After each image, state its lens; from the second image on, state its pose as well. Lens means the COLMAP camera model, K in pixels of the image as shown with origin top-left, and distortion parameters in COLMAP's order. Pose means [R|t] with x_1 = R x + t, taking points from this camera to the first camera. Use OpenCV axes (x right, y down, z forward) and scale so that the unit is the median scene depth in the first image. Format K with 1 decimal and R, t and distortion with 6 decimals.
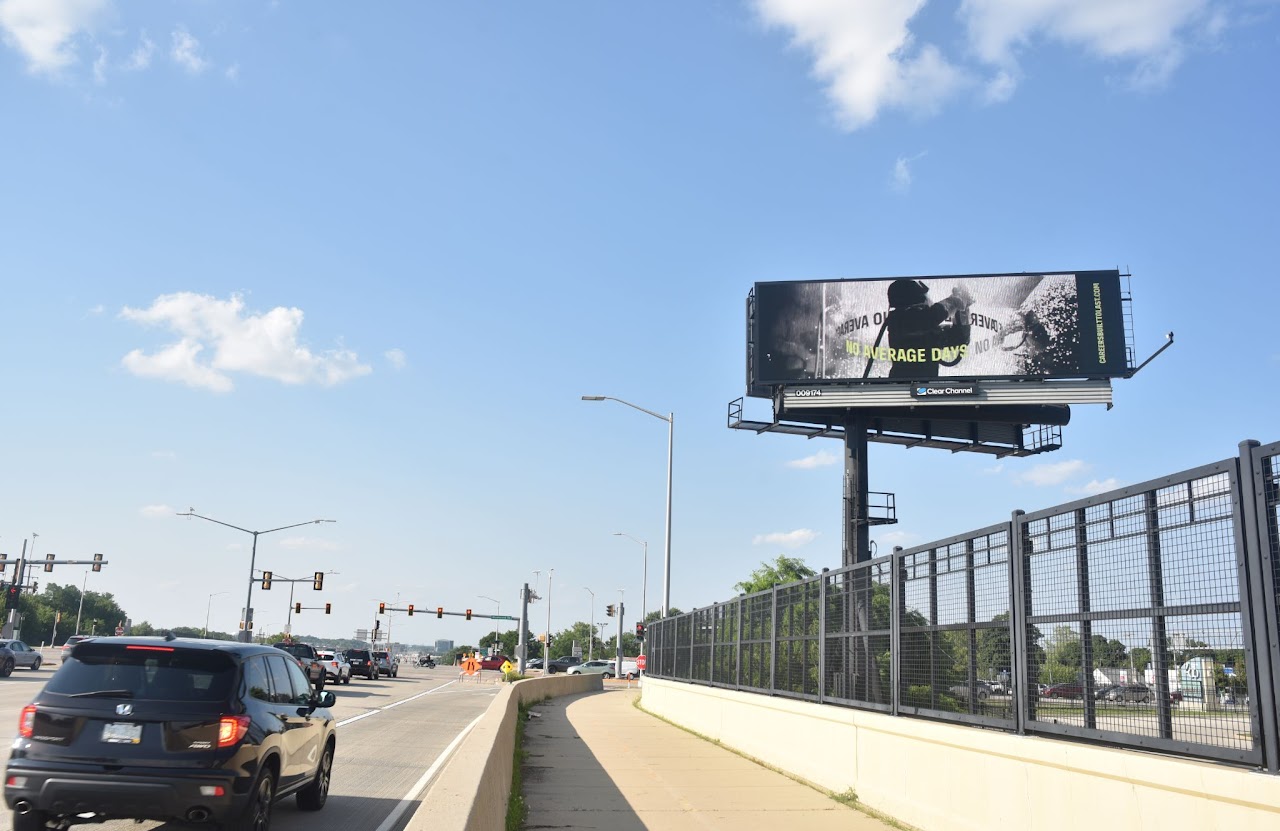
lens RADIAL K [[1070.0, 0, 656.2], [0, 1070.0, 409.3], [0, 0, 1]] dist [-0.030873, 0.068870]
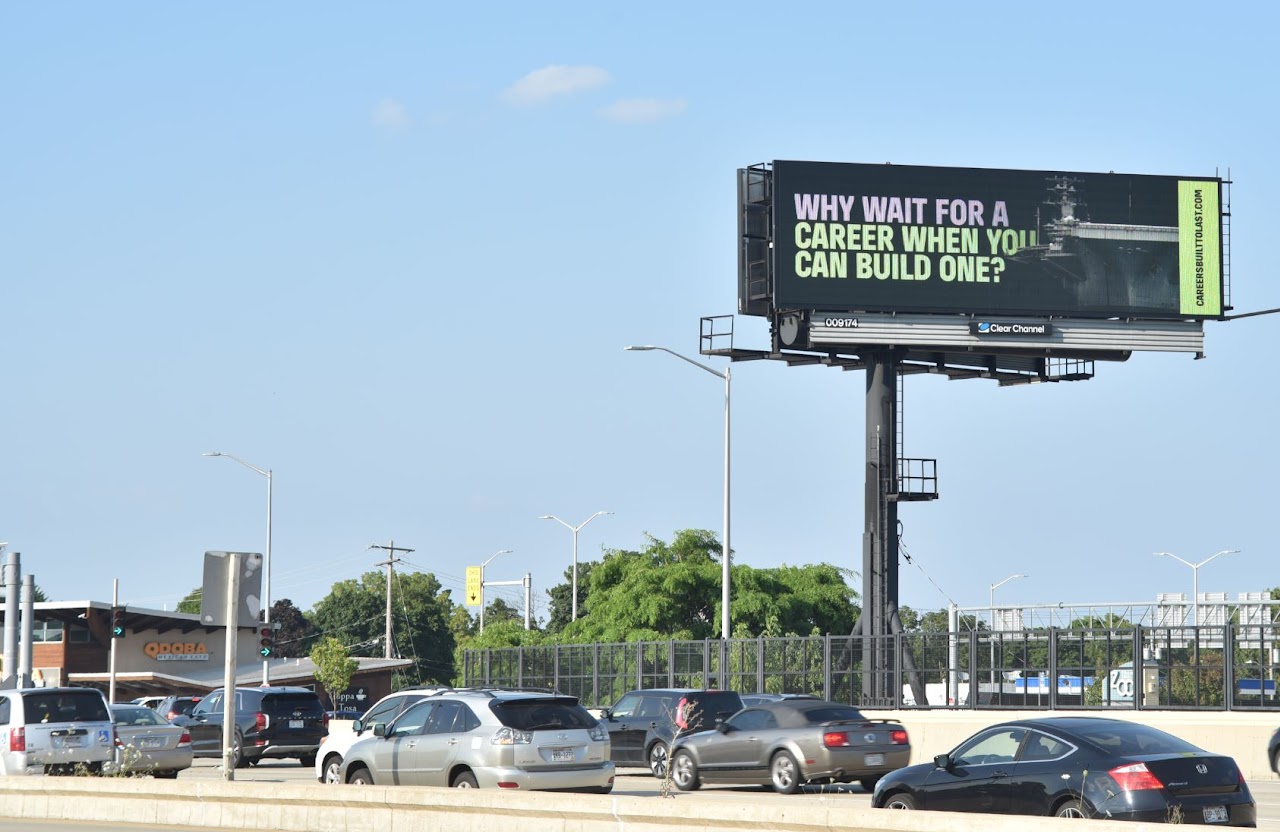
lens RADIAL K [[3312.9, 0, 643.4], [0, 3312.9, 415.1], [0, 0, 1]] dist [-0.052639, 0.000000]
pose [[0.915629, 0.013110, 0.401810, -0.892843], [-0.076112, 0.987046, 0.141238, -0.262829], [-0.394753, -0.159904, 0.904766, -1.008501]]
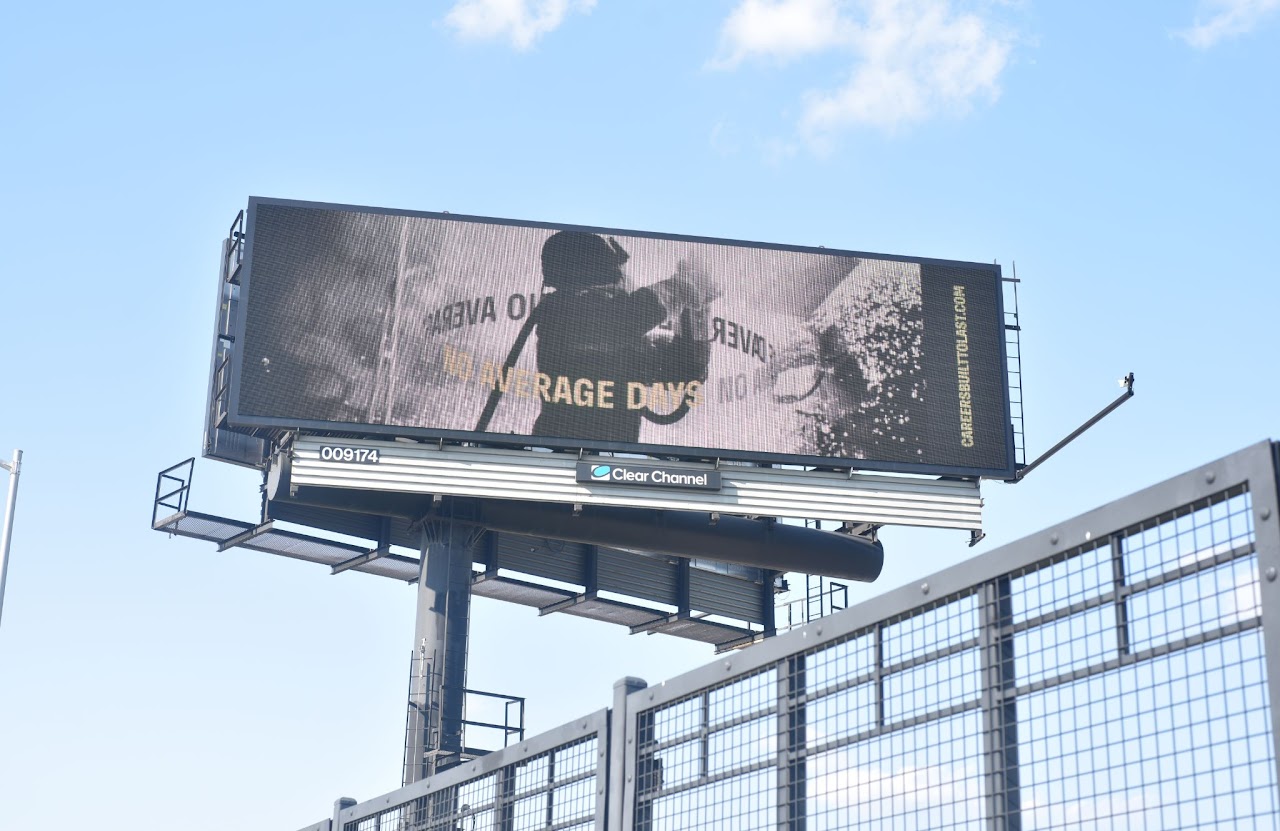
lens RADIAL K [[1907.9, 0, 649.4], [0, 1907.9, 413.0], [0, 0, 1]] dist [-0.061863, 0.000000]
pose [[0.943644, 0.104503, 0.314030, 0.011998], [-0.069108, 0.990142, -0.121833, 0.054177], [-0.323666, 0.093265, 0.941563, 0.228898]]
